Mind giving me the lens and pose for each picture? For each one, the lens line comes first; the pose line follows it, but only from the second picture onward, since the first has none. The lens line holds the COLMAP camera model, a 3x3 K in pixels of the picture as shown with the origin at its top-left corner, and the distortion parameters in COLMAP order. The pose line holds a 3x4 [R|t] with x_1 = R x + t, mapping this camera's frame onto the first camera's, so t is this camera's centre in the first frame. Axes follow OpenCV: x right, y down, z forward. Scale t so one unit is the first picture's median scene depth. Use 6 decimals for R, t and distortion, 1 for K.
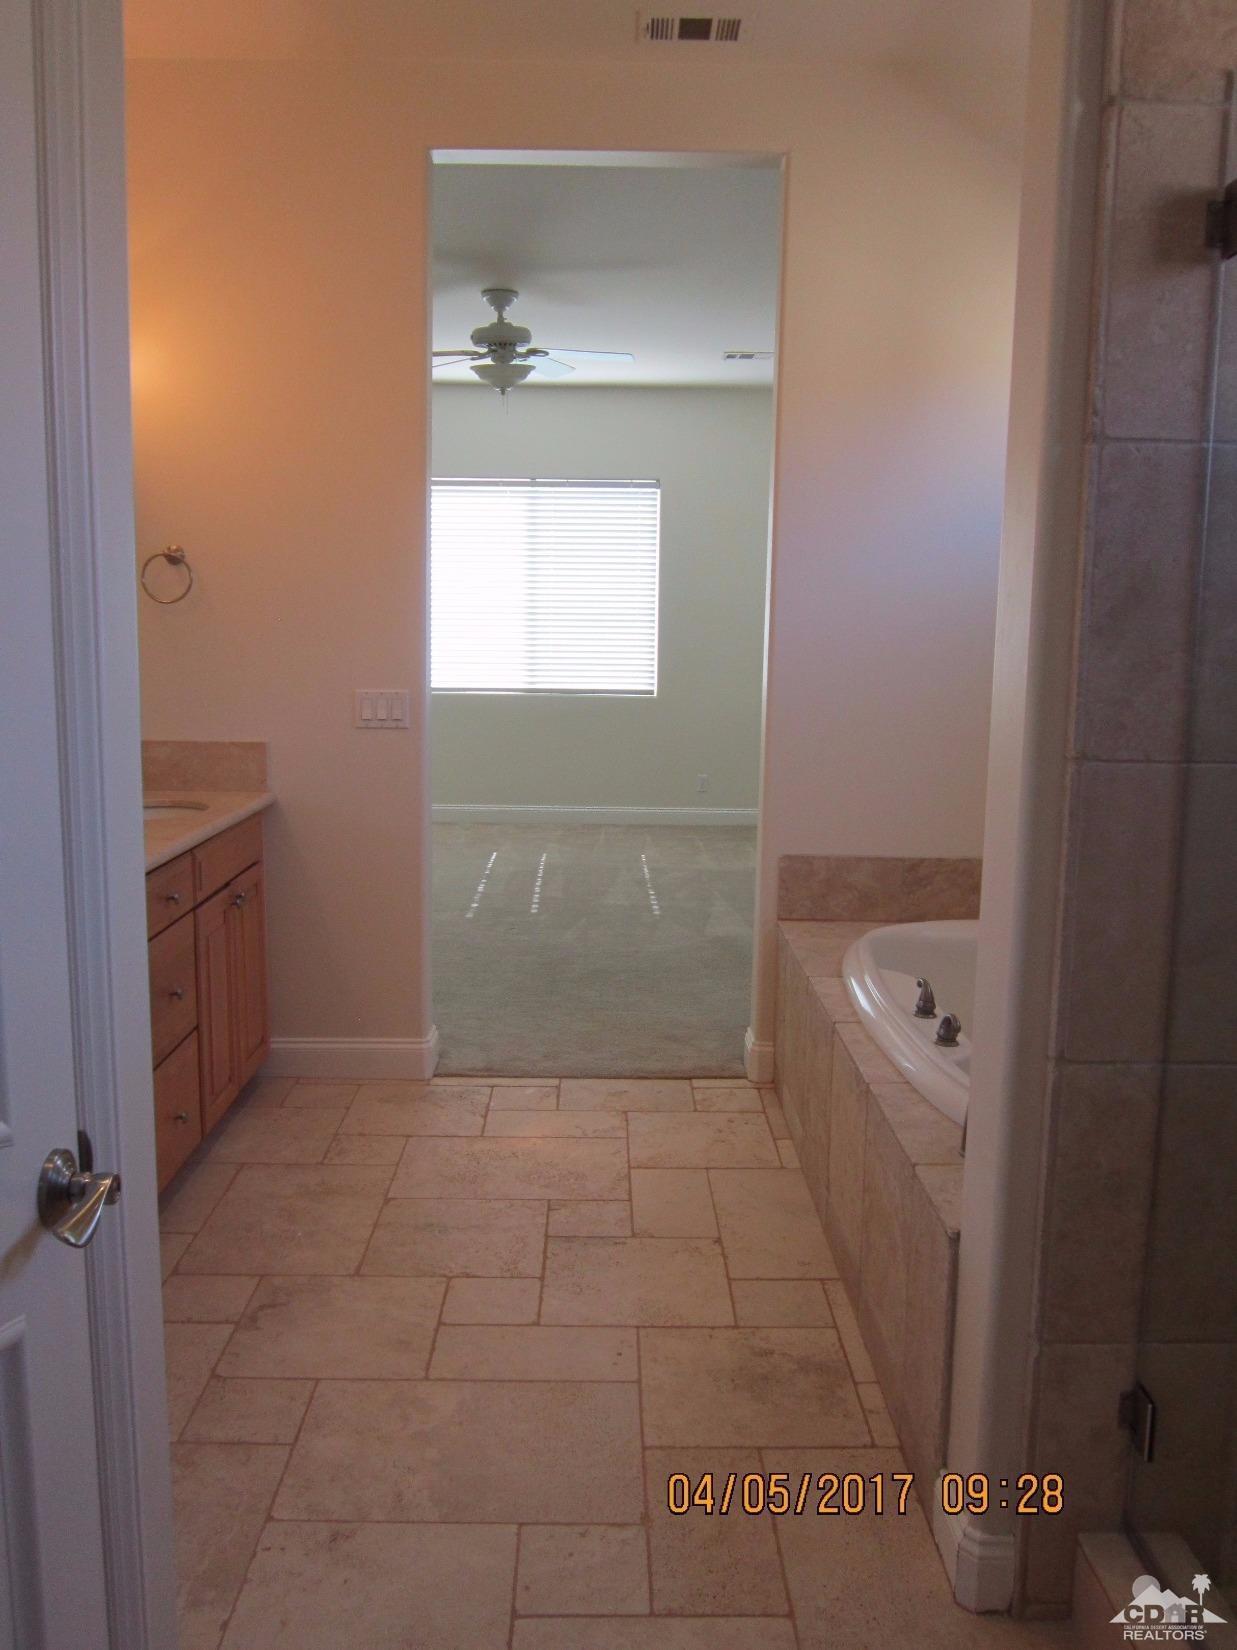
lens RADIAL K [[1345.4, 0, 620.0], [0, 1345.4, 827.4], [0, 0, 1]] dist [-0.051402, 0.020358]
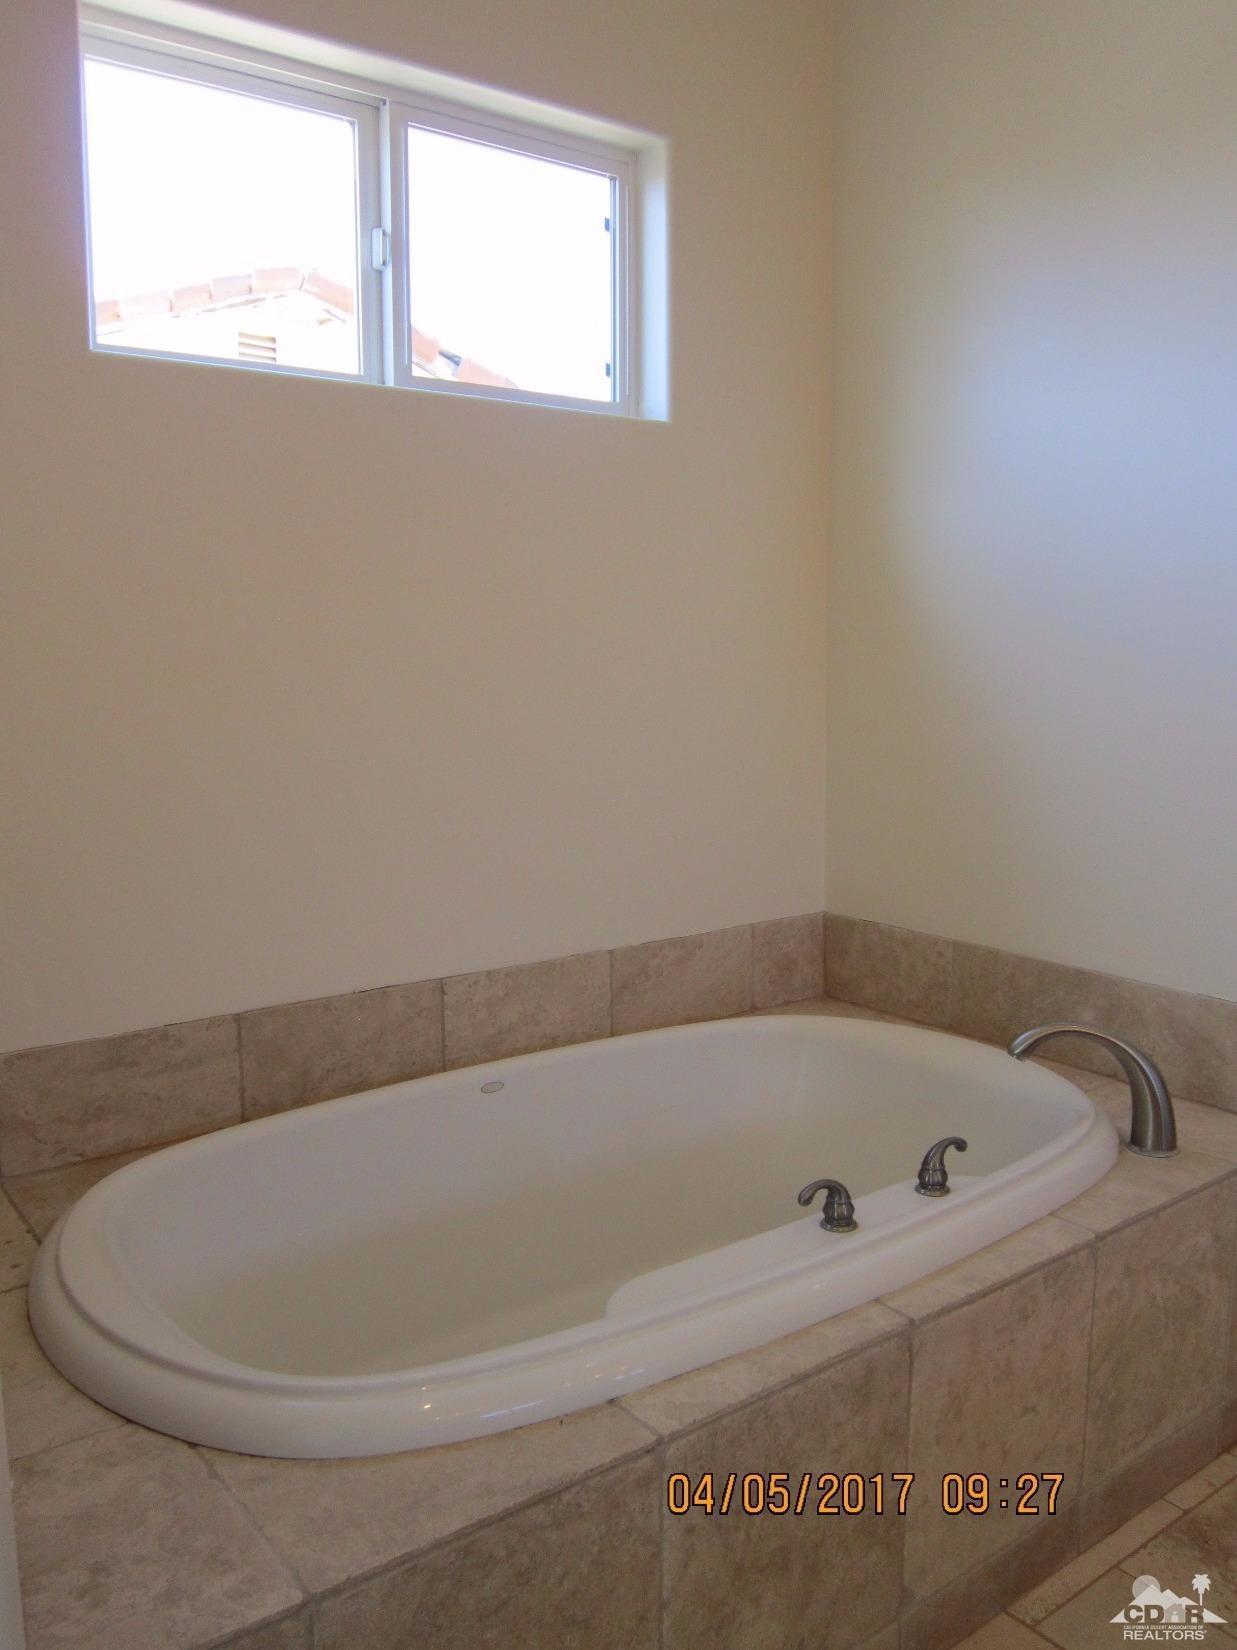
lens RADIAL K [[1345.4, 0, 619.1], [0, 1345.4, 823.5], [0, 0, 1]] dist [-0.051402, 0.020358]
pose [[-0.599641, -0.103432, 0.793557, -0.215968], [0.115363, 0.970083, 0.213612, -0.215477], [-0.791910, 0.219638, -0.569770, 1.601821]]
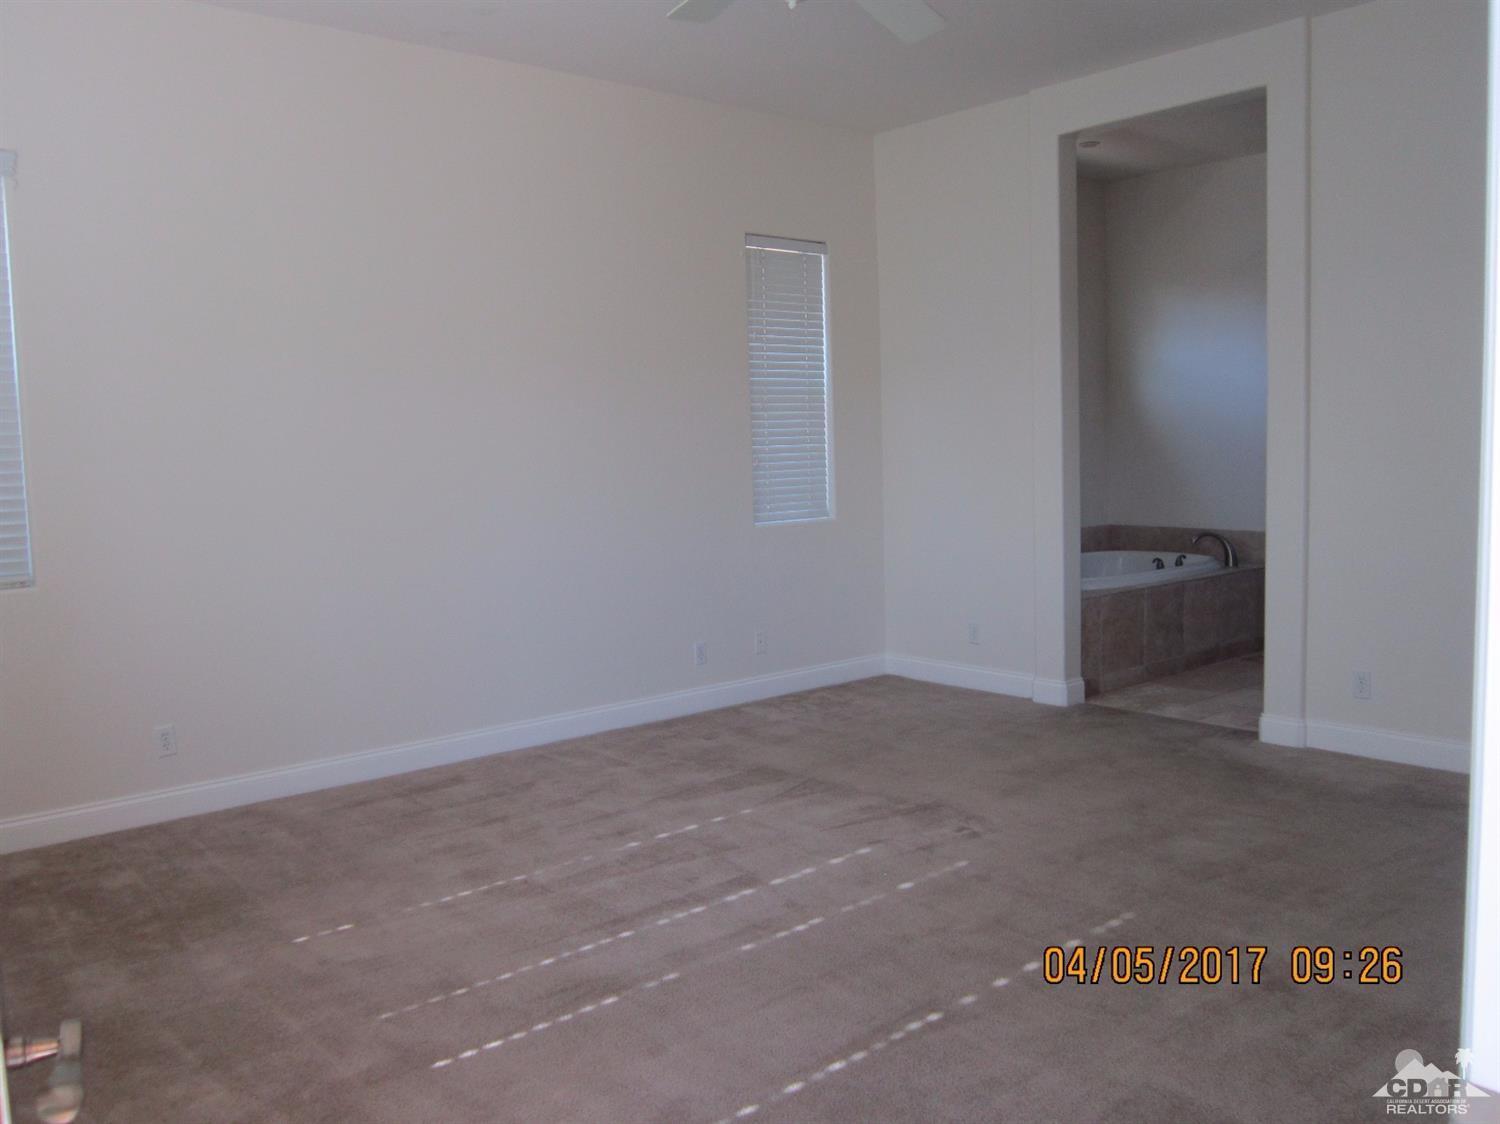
lens RADIAL K [[1223.1, 0, 750.0], [0, 1223.1, 562.0], [0, 0, 1]] dist [-0.051402, 0.020358]
pose [[-0.635159, -0.057854, 0.770211, -1.216389], [0.133237, 0.974035, 0.183039, -0.460026], [-0.760803, 0.218879, -0.610959, 3.448267]]
